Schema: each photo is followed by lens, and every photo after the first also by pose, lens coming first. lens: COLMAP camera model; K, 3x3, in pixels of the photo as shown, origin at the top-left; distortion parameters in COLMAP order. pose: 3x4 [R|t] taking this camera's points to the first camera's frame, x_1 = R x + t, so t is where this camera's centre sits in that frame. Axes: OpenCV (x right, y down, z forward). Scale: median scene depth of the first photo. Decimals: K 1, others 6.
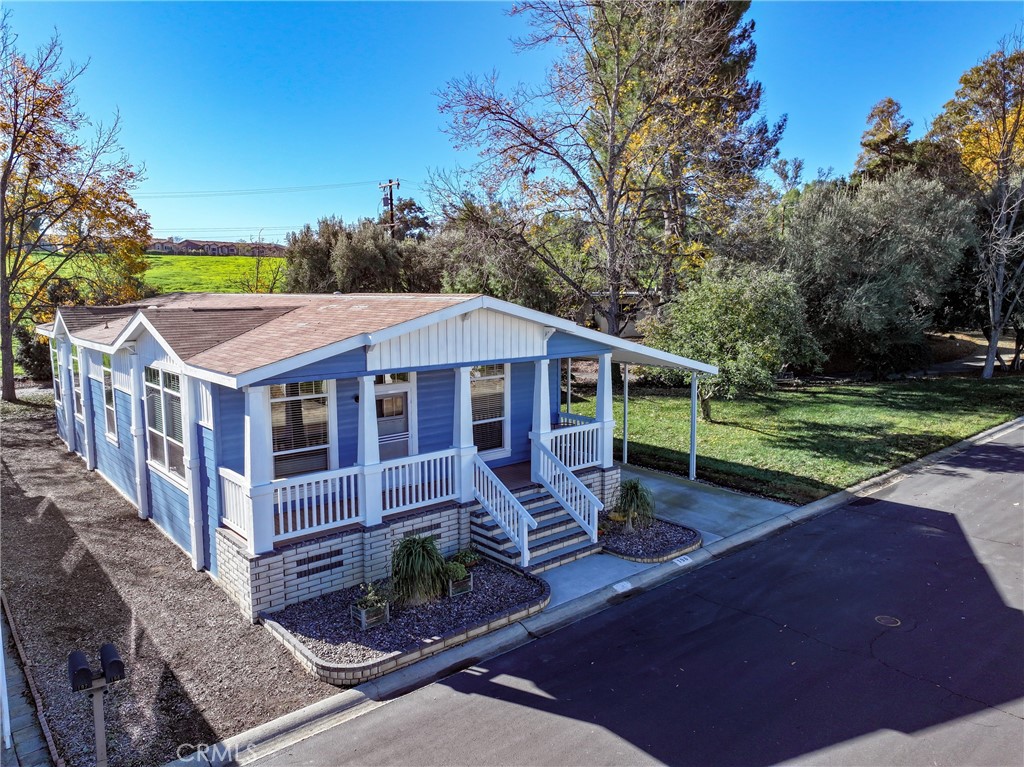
lens RADIAL K [[704.0, 0, 512.0], [0, 704.0, 383.5], [0, 0, 1]] dist [0.012935, 0.003177]
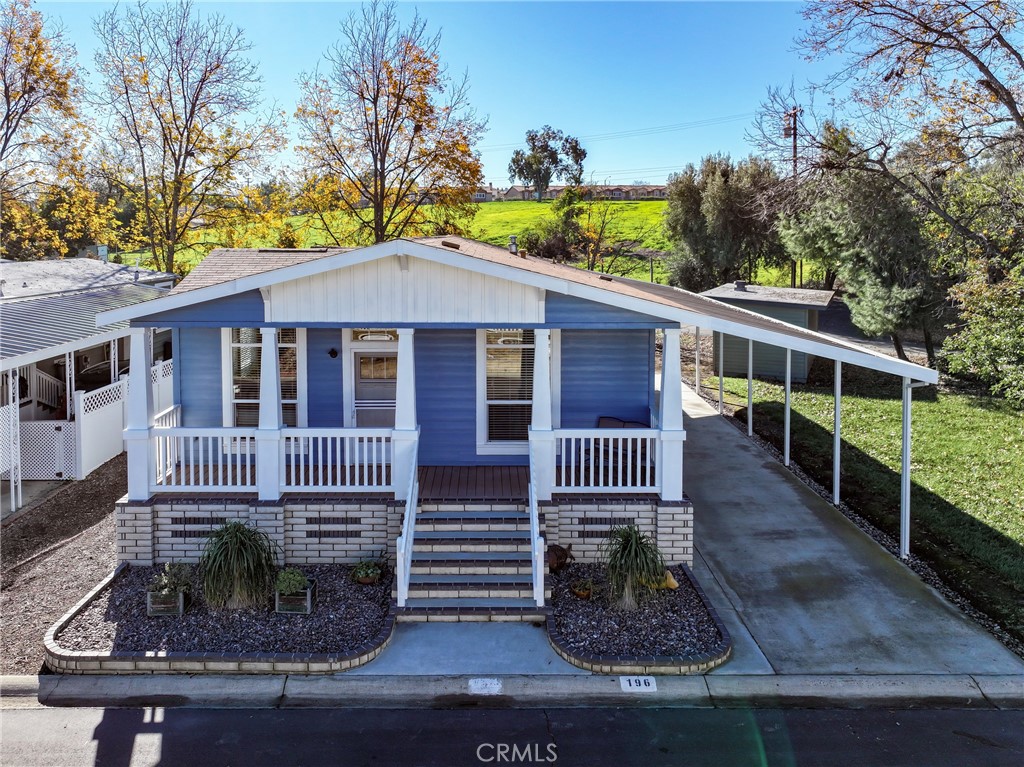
lens RADIAL K [[726.9, 0, 510.2], [0, 726.9, 325.3], [0, 0, 1]] dist [-0.002178, 0.007407]
pose [[0.770009, 0.090251, -0.631617, 0.532306], [-0.095910, 0.995069, 0.025260, -0.058802], [0.630783, 0.041128, 0.774869, 0.448431]]
